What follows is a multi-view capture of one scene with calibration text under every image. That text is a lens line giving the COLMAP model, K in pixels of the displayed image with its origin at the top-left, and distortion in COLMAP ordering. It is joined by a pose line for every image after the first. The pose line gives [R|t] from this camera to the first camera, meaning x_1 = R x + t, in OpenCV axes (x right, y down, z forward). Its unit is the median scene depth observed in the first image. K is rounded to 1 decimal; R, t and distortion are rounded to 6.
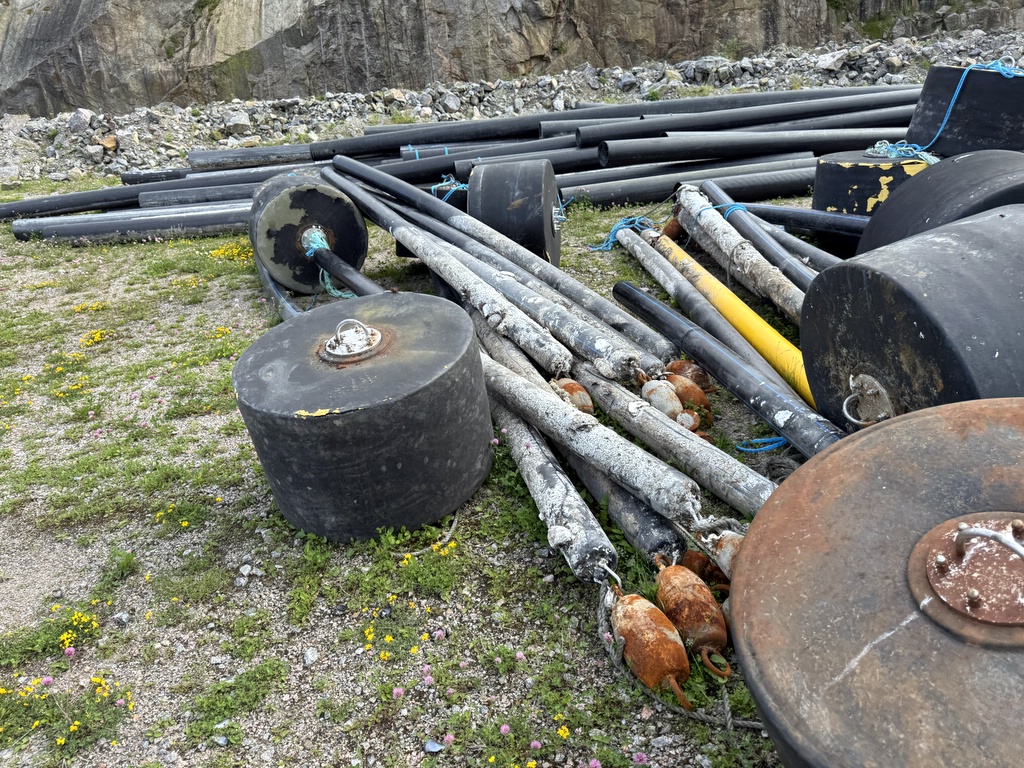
lens RADIAL K [[720.1, 0, 507.8], [0, 720.1, 396.6], [0, 0, 1]] dist [0.044277, -0.051125]
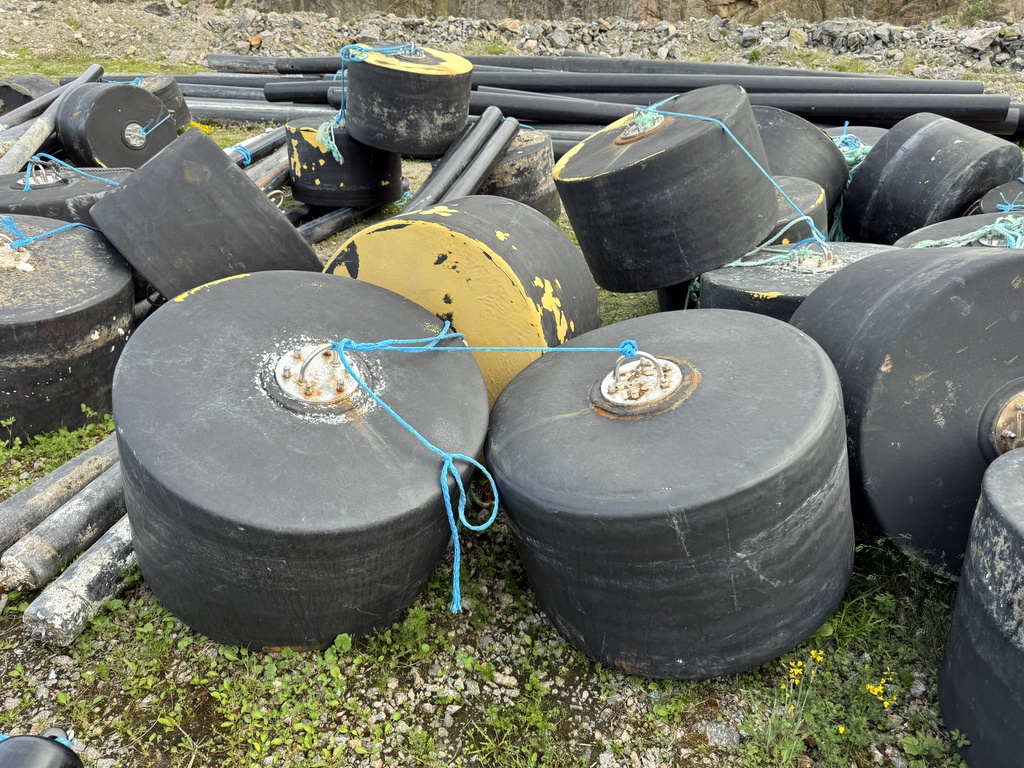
lens RADIAL K [[720.1, 0, 504.9], [0, 720.1, 381.4], [0, 0, 1]] dist [0.044277, -0.051125]
pose [[0.908395, 0.263966, -0.324252, 0.630554], [-0.241987, 0.964348, 0.107126, -0.071161], [0.340970, -0.018848, 0.939885, 0.030501]]
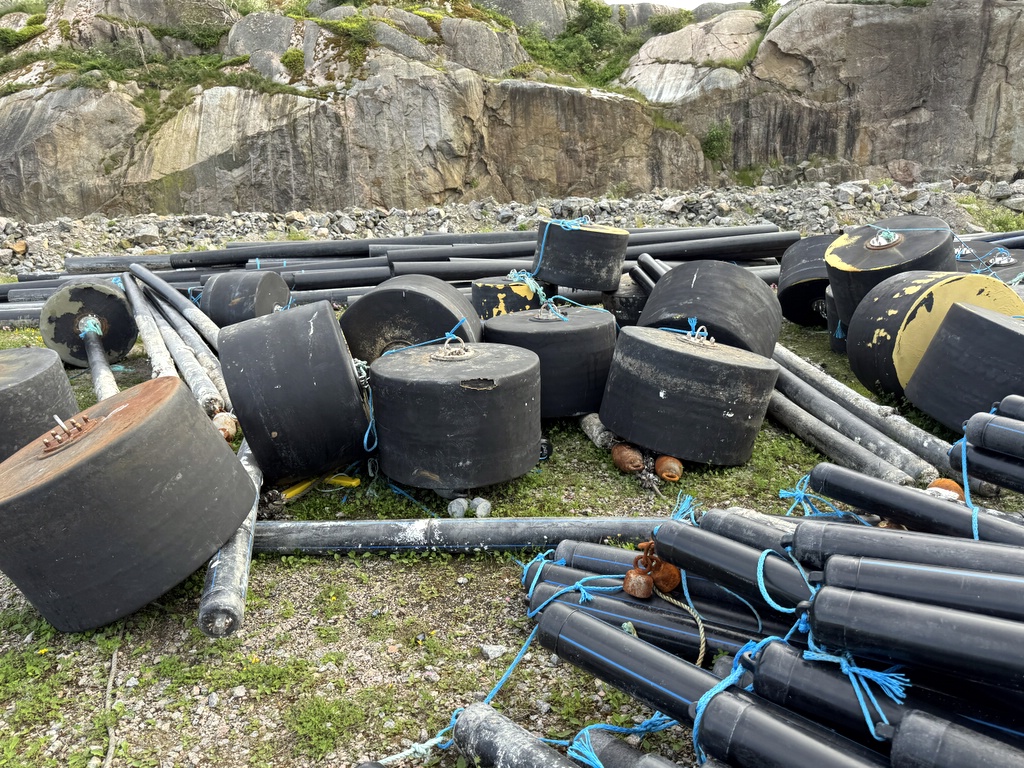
lens RADIAL K [[720.1, 0, 510.5], [0, 720.1, 393.3], [0, 0, 1]] dist [0.044277, -0.051125]
pose [[0.997647, 0.024766, 0.063926, 0.225696], [-0.014447, 0.987475, -0.157113, 0.052676], [-0.067016, 0.155819, 0.985510, -0.168931]]
